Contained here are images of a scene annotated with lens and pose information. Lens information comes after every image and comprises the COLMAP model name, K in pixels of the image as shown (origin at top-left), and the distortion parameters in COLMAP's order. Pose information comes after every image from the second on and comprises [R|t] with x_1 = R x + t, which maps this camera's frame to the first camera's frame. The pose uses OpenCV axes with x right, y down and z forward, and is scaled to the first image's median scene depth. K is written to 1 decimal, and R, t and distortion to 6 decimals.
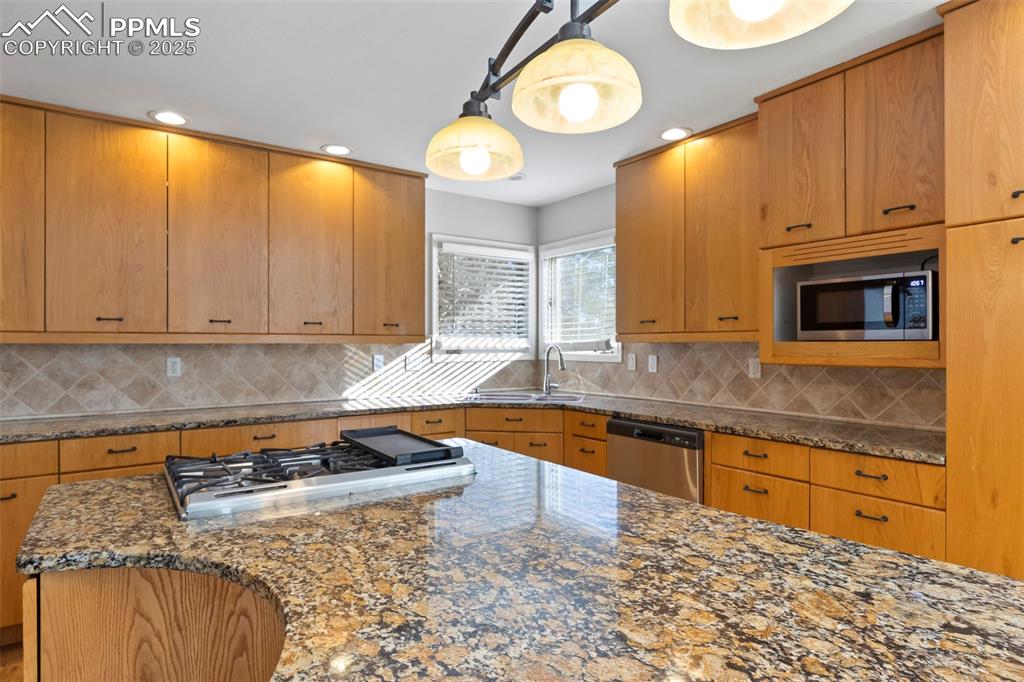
lens RADIAL K [[566.9, 0, 509.9], [0, 566.9, 344.3], [0, 0, 1]] dist [-0.005145, 0.003538]
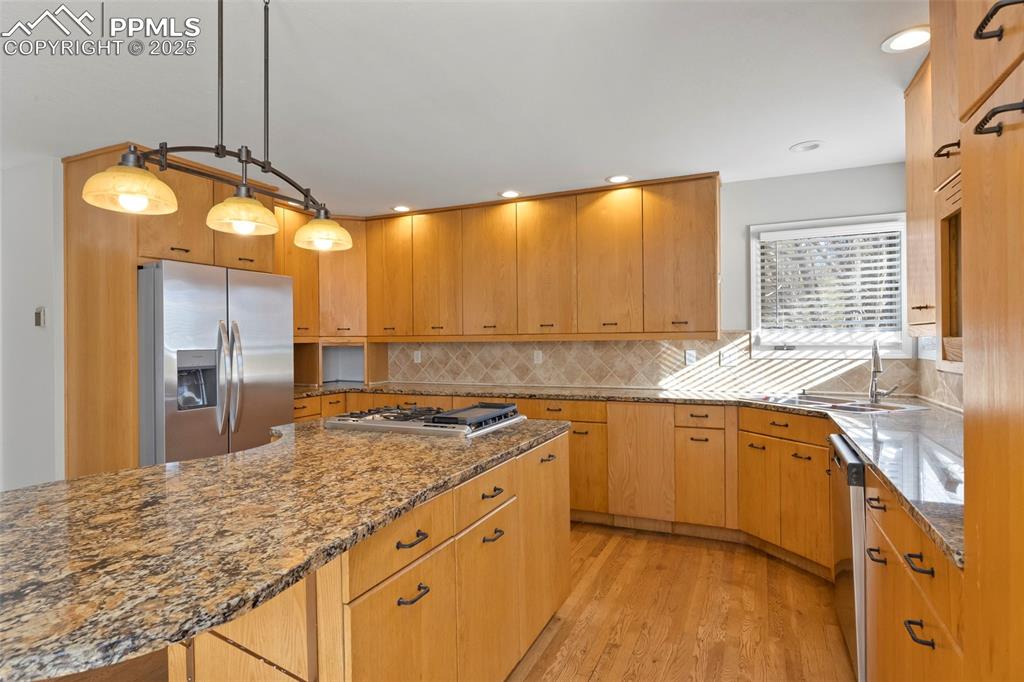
lens RADIAL K [[542.0, 0, 506.5], [0, 542.0, 340.4], [0, 0, 1]] dist [-0.005020, -0.000456]
pose [[0.503730, -0.004965, -0.863847, 0.547105], [0.008634, 0.999962, -0.000712, -0.002532], [0.863818, -0.007100, 0.503754, 0.207932]]
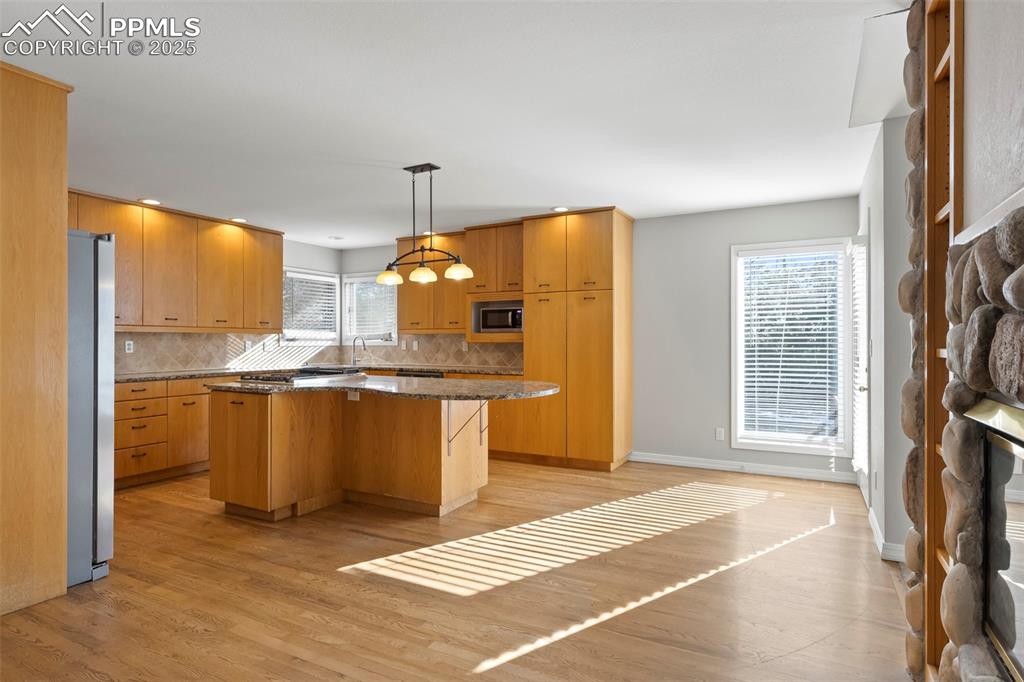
lens RADIAL K [[566.9, 0, 517.6], [0, 566.9, 342.4], [0, 0, 1]] dist [-0.005145, 0.003538]
pose [[0.887318, 0.001056, 0.461157, -0.336333], [-0.000586, 0.999999, -0.001162, 0.027048], [-0.461158, 0.000761, 0.887318, -0.879334]]
